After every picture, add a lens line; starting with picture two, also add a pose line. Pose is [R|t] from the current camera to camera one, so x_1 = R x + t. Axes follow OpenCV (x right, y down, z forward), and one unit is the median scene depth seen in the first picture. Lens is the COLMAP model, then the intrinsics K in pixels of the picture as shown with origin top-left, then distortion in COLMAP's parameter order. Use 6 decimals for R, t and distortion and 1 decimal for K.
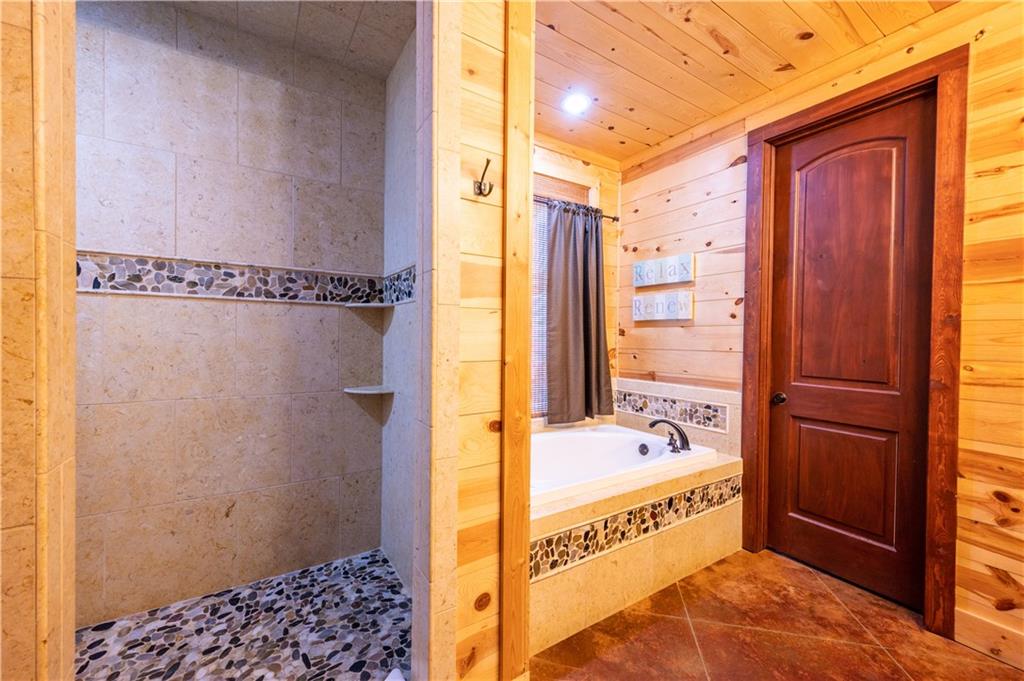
lens RADIAL K [[404.0, 0, 513.3], [0, 404.0, 340.5], [0, 0, 1]] dist [-0.000248, -0.000200]
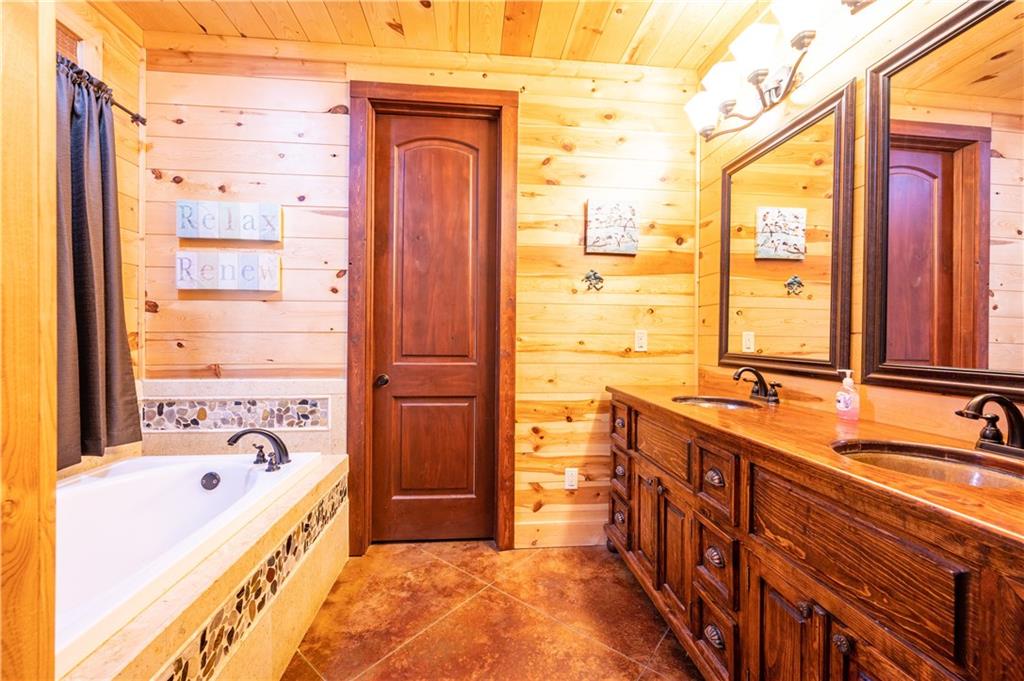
lens RADIAL K [[404.0, 0, 509.7], [0, 404.0, 339.4], [0, 0, 1]] dist [-0.000248, -0.000200]
pose [[0.462139, -0.013747, 0.886701, -0.045045], [0.008120, 0.999904, 0.011270, 0.040199], [-0.886770, 0.001991, 0.462206, 0.311822]]
